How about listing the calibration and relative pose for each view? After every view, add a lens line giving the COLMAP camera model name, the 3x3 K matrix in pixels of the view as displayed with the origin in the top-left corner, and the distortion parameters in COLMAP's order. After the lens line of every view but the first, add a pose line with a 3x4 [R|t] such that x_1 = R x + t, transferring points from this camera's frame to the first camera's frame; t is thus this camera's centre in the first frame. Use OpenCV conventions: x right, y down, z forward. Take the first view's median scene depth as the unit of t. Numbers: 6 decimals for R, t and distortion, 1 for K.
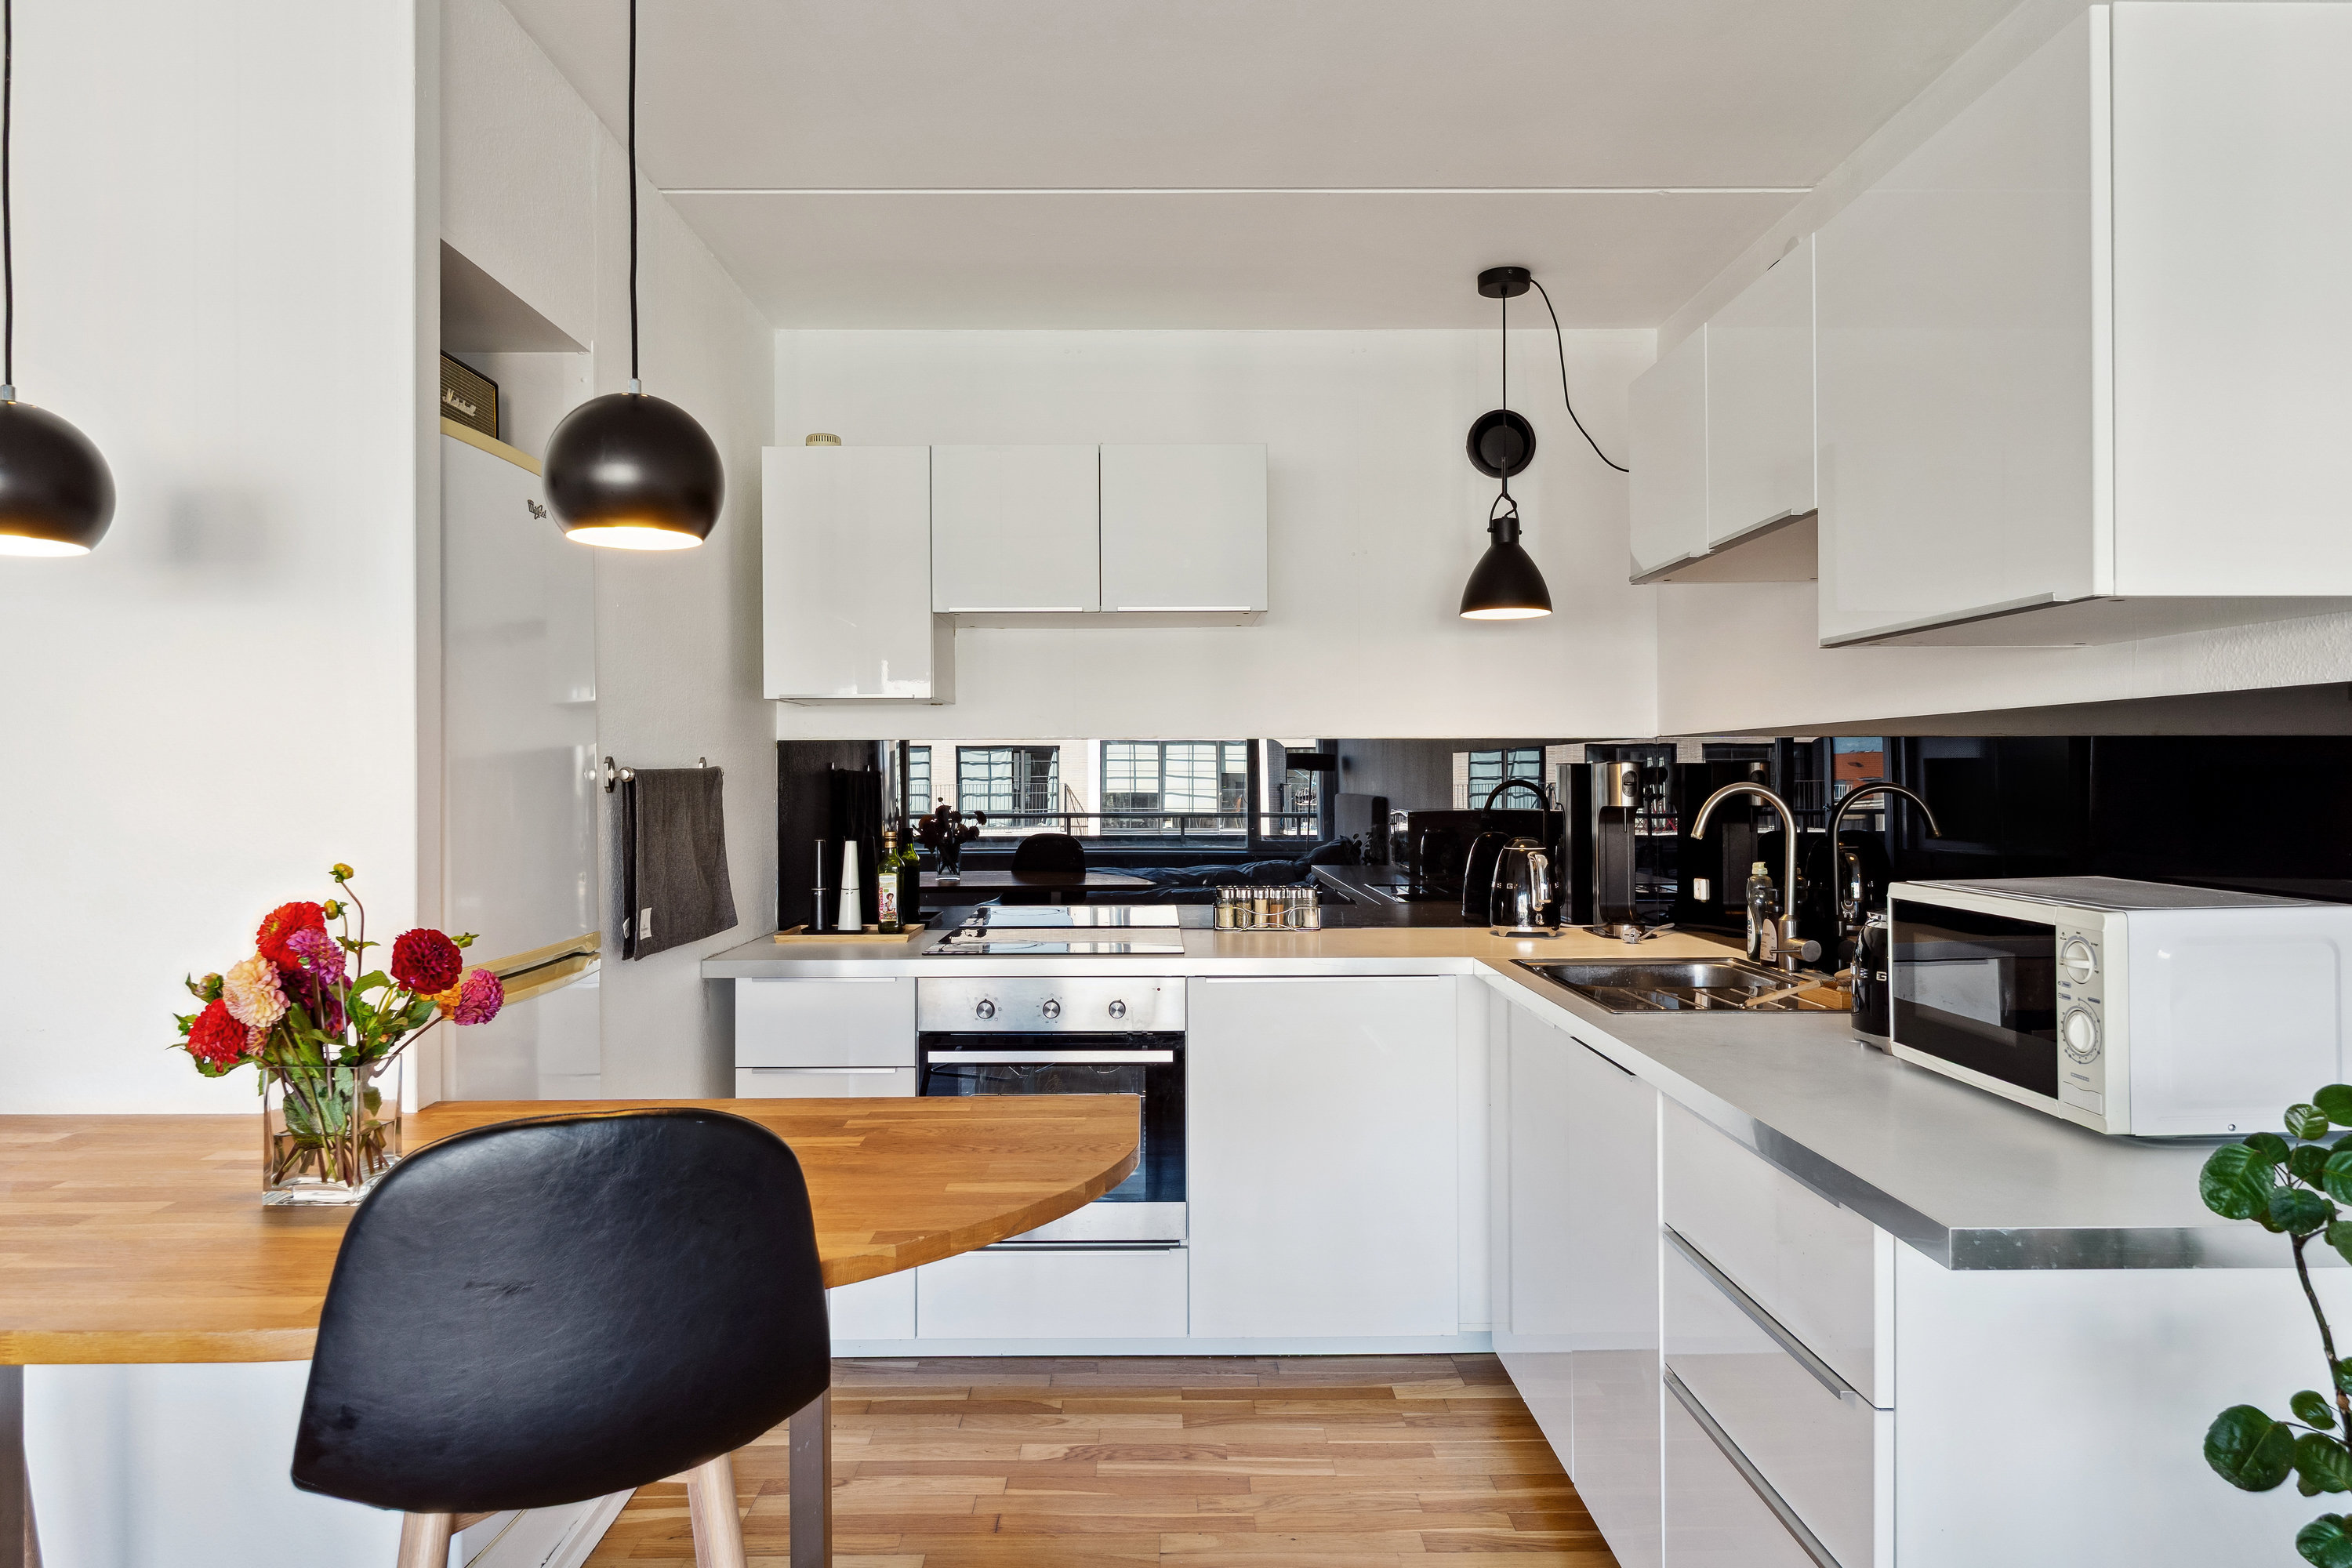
lens RADIAL K [[1418.7, 0, 1159.7], [0, 1418.7, 770.5], [0, 0, 1]] dist [0.003488, -0.007093]
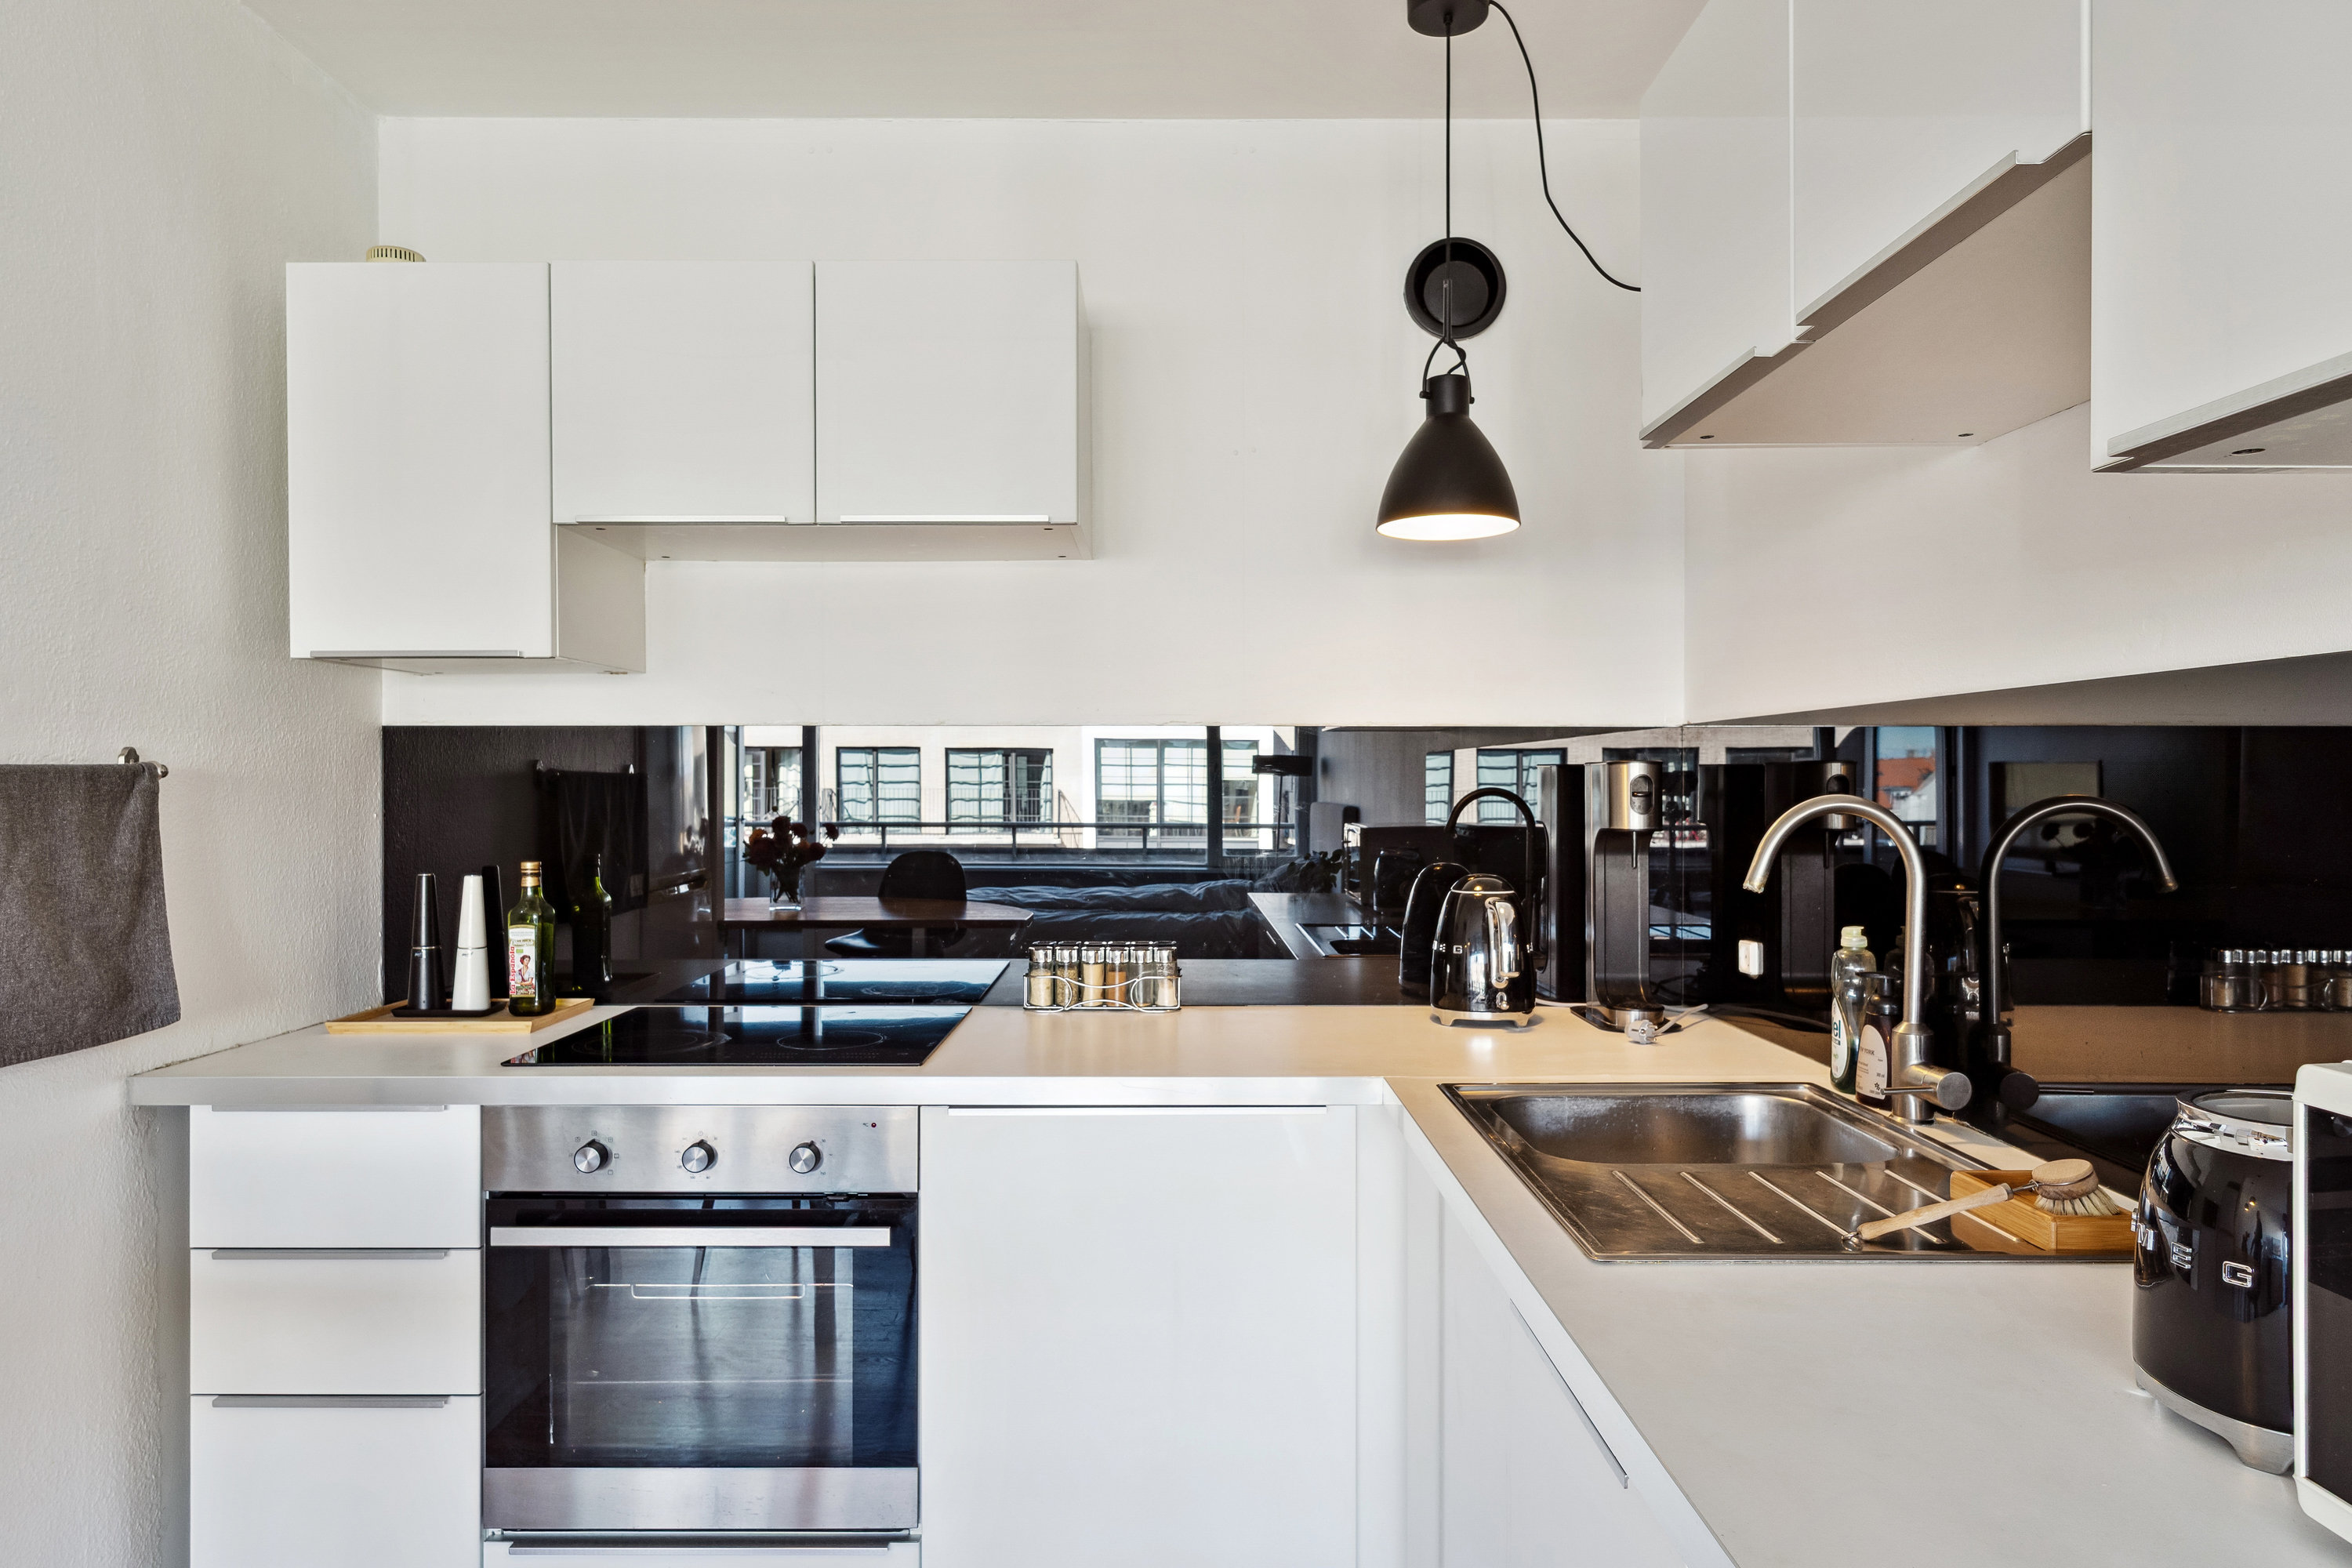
lens RADIAL K [[1418.7, 0, 1175.9], [0, 1418.7, 790.0], [0, 0, 1]] dist [0.003488, -0.007093]
pose [[0.999986, 0.003738, -0.003701, 0.124446], [-0.003700, 0.999942, 0.010114, 0.001557], [0.003738, -0.010100, 0.999942, 0.360644]]
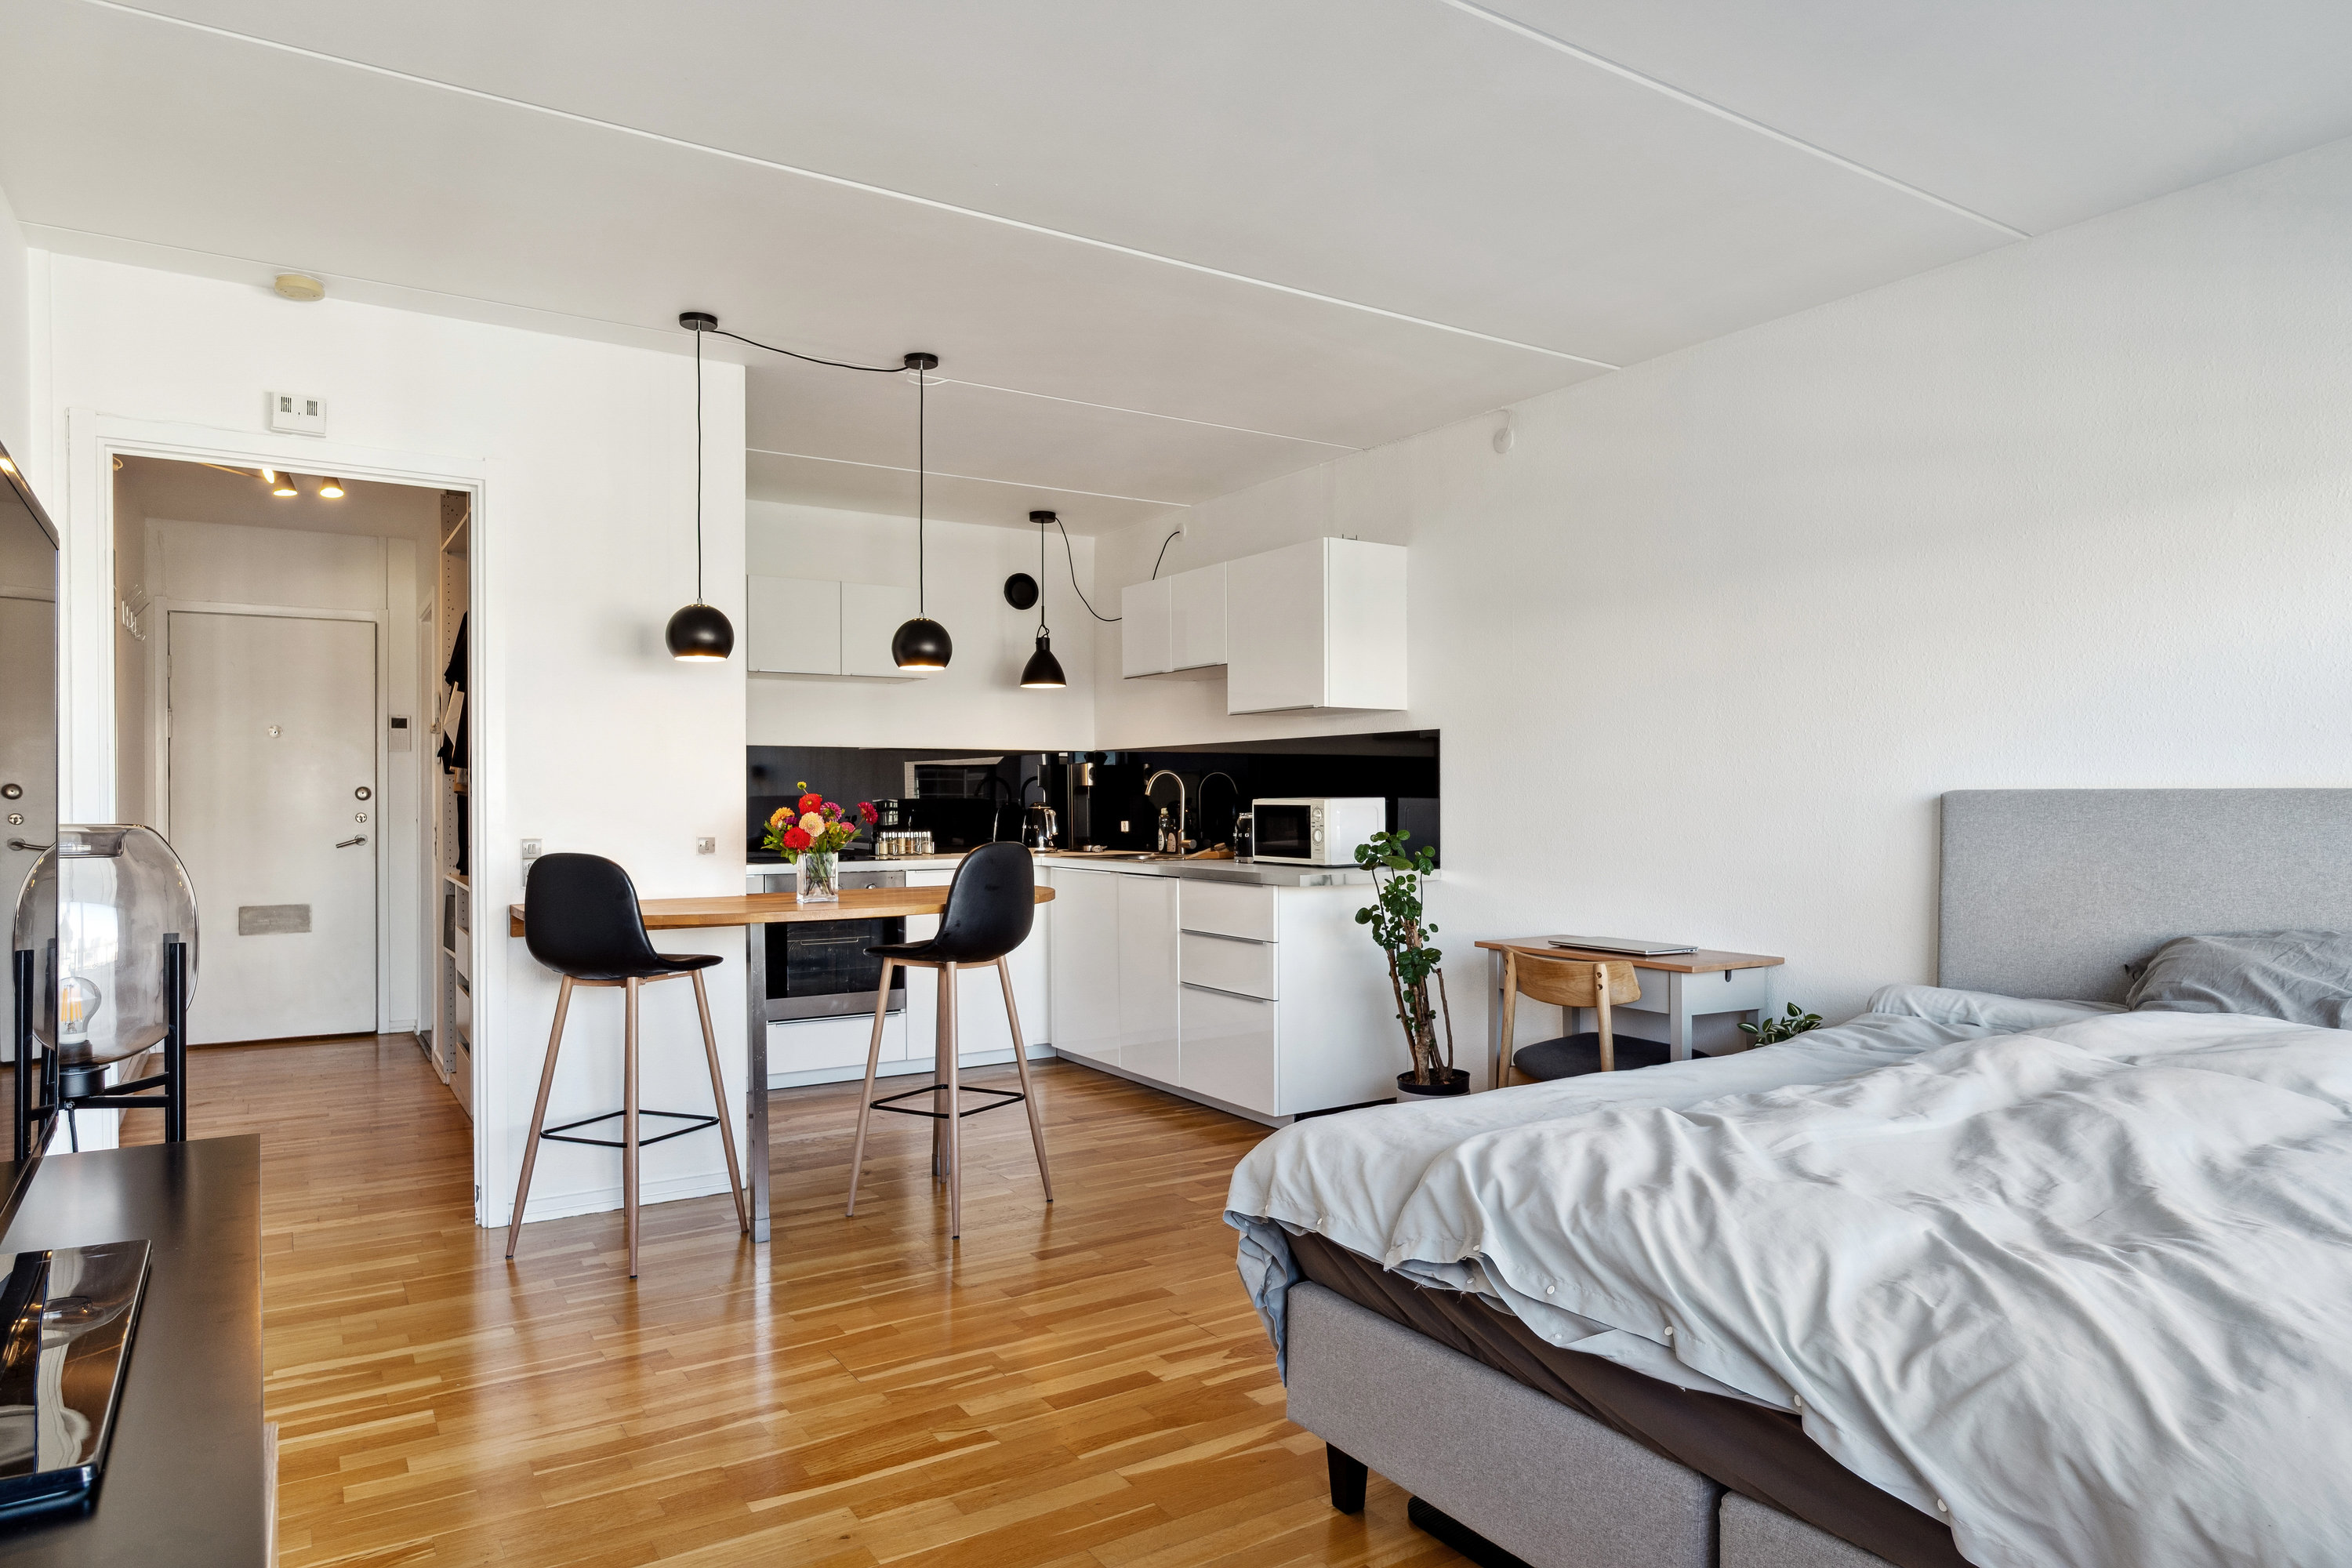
lens RADIAL K [[1418.7, 0, 1165.8], [0, 1418.7, 796.3], [0, 0, 1]] dist [0.003488, -0.007093]
pose [[0.846472, 0.000477, 0.532434, -0.654701], [-0.000507, 1.000000, -0.000090, 0.042560], [-0.532434, -0.000193, 0.846472, -0.747652]]
